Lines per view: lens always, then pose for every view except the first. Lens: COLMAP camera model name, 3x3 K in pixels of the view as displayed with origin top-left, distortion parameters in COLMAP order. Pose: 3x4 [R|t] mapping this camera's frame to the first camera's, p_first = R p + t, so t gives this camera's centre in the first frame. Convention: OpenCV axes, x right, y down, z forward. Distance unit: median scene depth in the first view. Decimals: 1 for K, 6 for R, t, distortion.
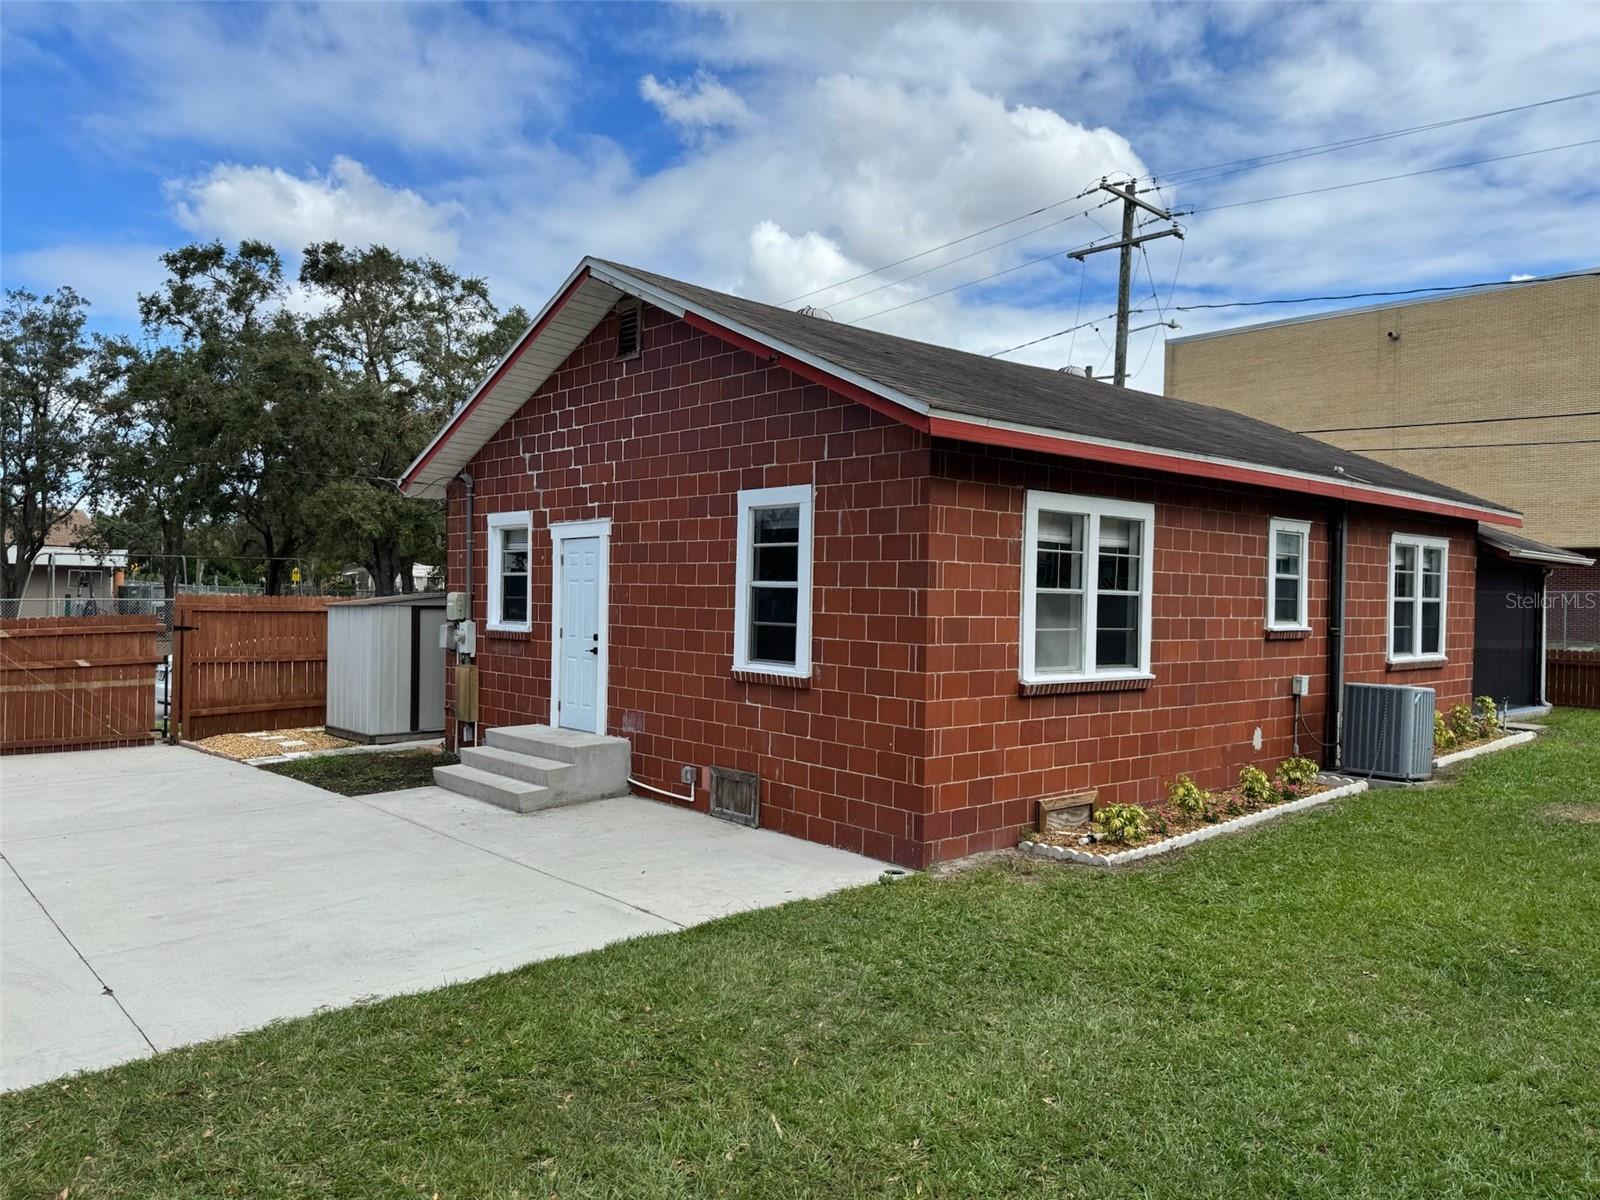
lens RADIAL K [[1117.2, 0, 808.0], [0, 1117.2, 585.5], [0, 0, 1]] dist [0.102351, -0.149255]
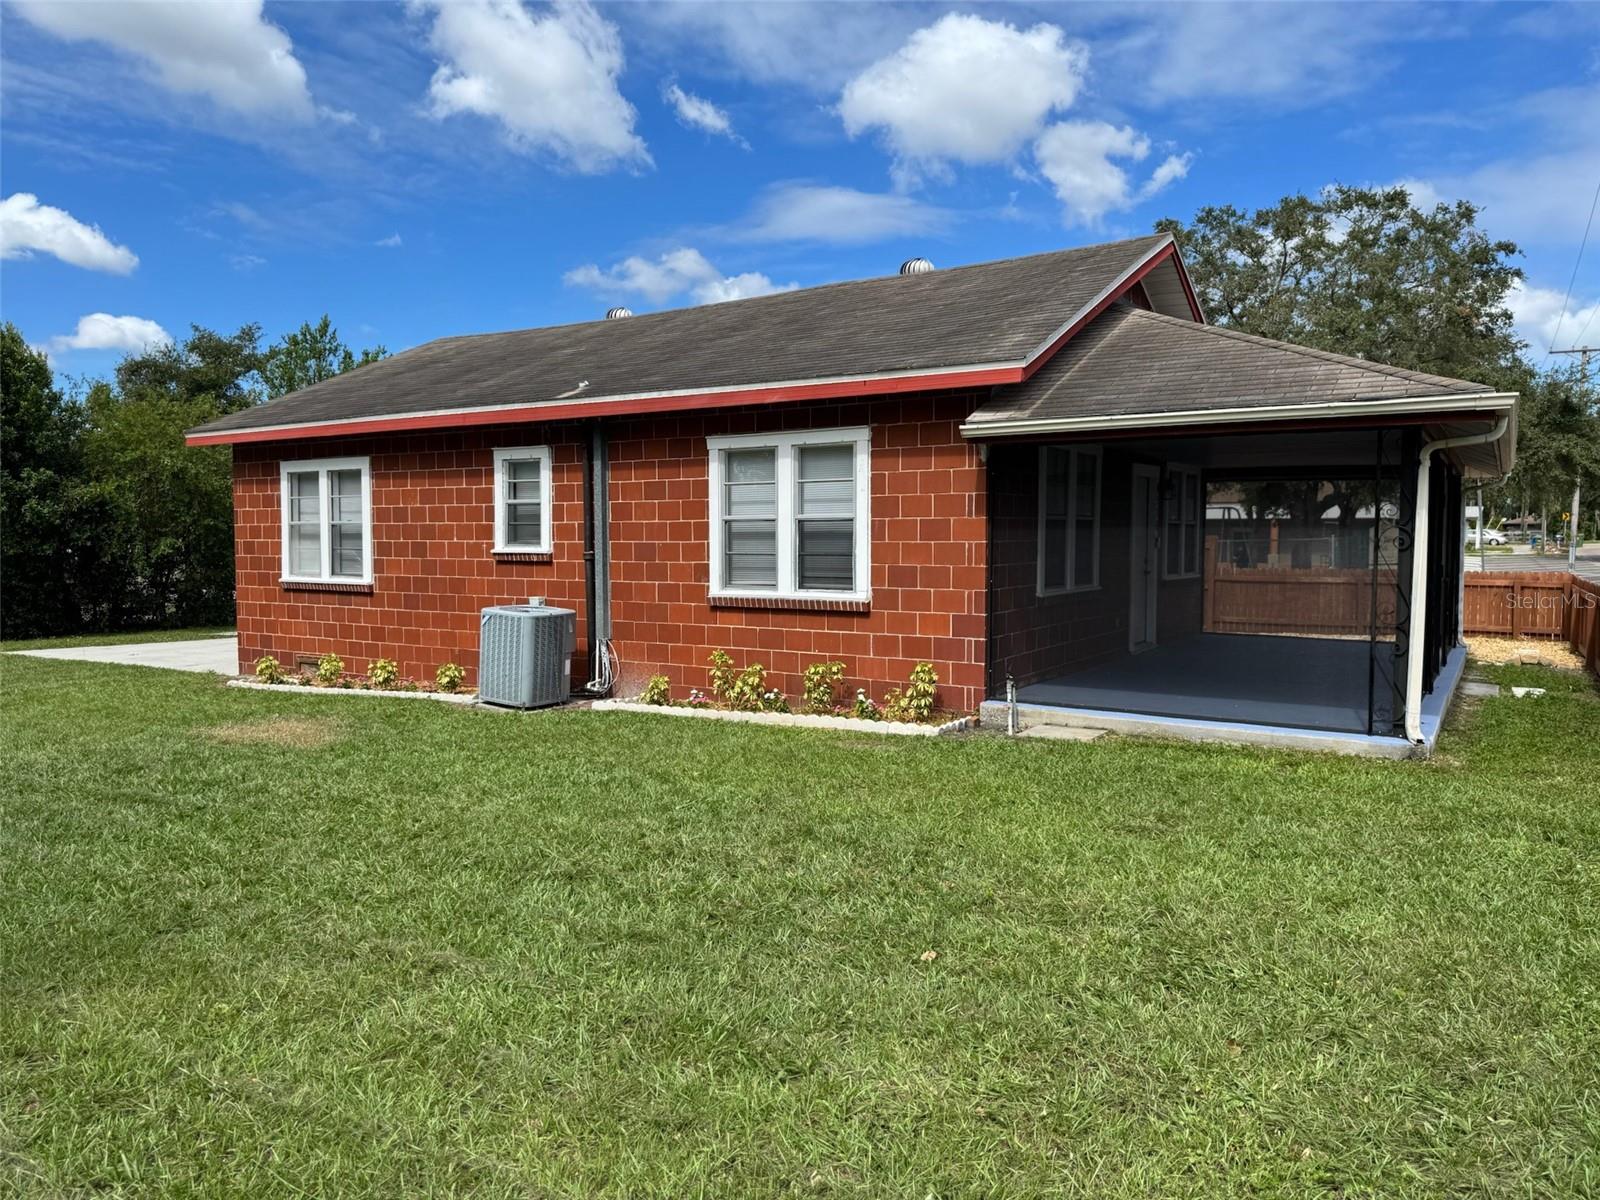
lens RADIAL K [[1117.2, 0, 808.0], [0, 1117.2, 585.5], [0, 0, 1]] dist [0.102351, -0.149255]
pose [[0.281883, 0.030691, -0.958958, 1.617277], [0.020027, 0.999082, 0.037861, 0.038164], [0.959240, -0.029877, 0.281010, 1.031151]]
